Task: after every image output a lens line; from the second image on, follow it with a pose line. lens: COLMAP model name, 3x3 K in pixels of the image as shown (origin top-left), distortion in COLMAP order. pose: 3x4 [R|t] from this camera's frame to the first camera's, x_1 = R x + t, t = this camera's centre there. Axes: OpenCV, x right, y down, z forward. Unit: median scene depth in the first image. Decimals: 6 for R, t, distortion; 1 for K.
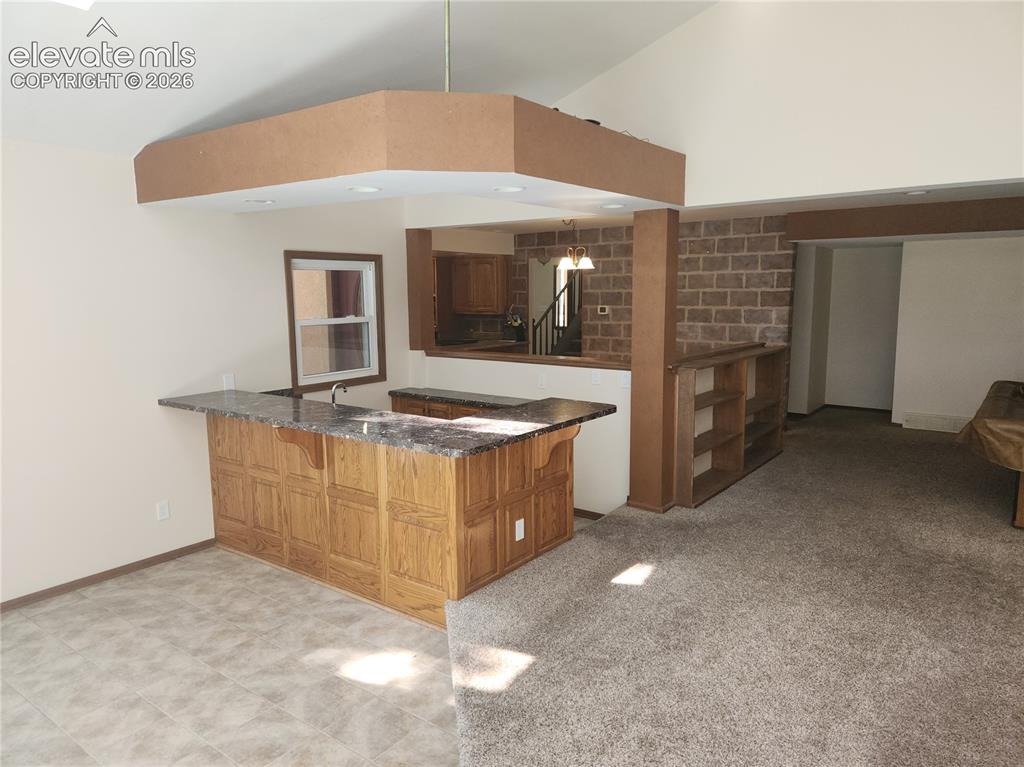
lens RADIAL K [[672.5, 0, 512.0], [0, 672.5, 383.5], [0, 0, 1]] dist [-0.000580, -0.002120]
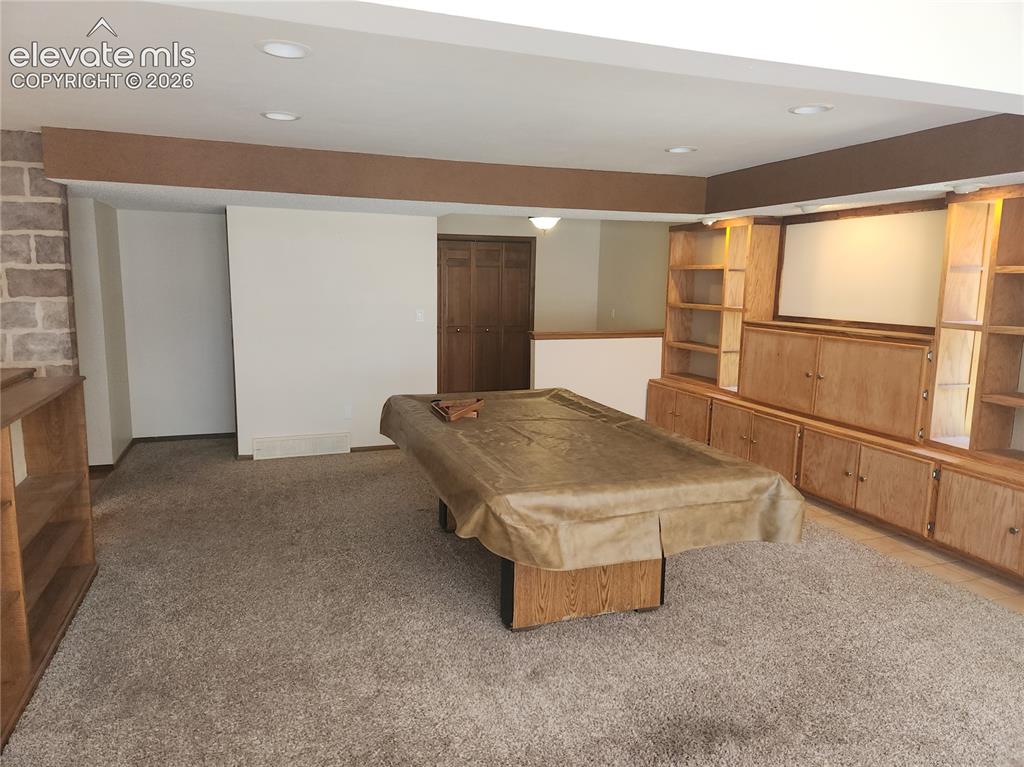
lens RADIAL K [[702.6, 0, 512.0], [0, 702.6, 383.5], [0, 0, 1]] dist [0.010934, -0.000411]
pose [[0.553574, -0.108747, 0.825669, 0.116422], [0.095829, 0.993170, 0.066559, -0.044290], [-0.827268, 0.042277, 0.560214, 0.349374]]
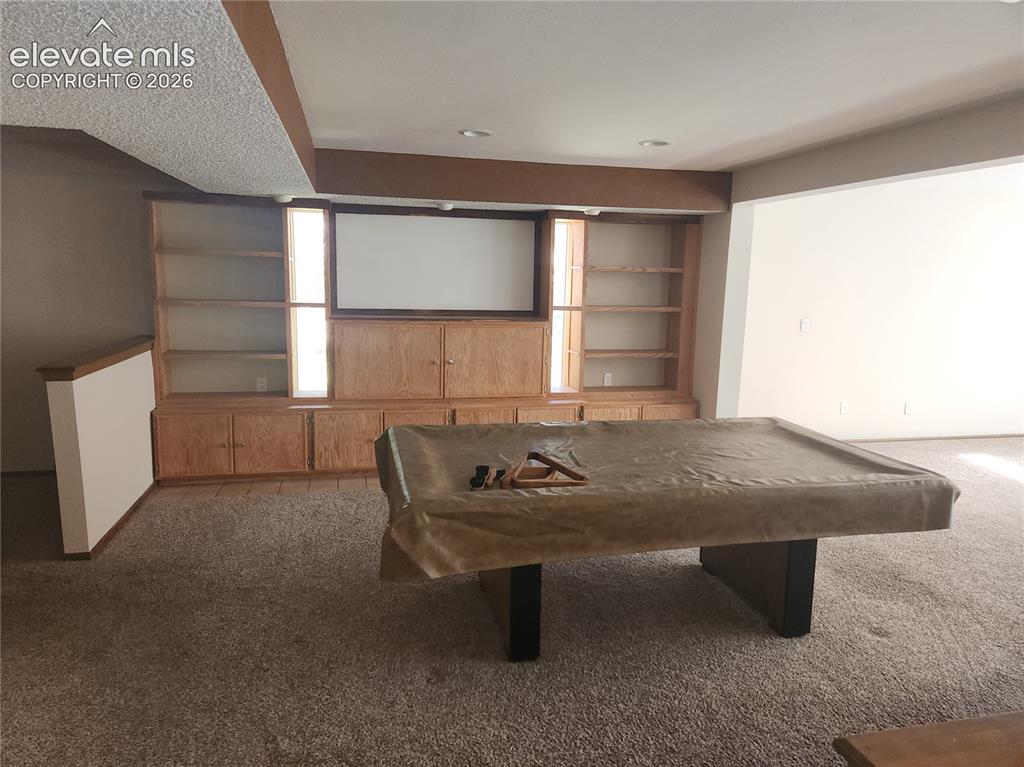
lens RADIAL K [[672.5, 0, 512.0], [0, 672.5, 383.5], [0, 0, 1]] dist [-0.000580, -0.002120]
pose [[-0.757014, -0.122937, 0.641729, 0.315075], [0.073262, 0.959977, 0.270328, -0.133930], [-0.649279, 0.251656, -0.717709, 0.902396]]
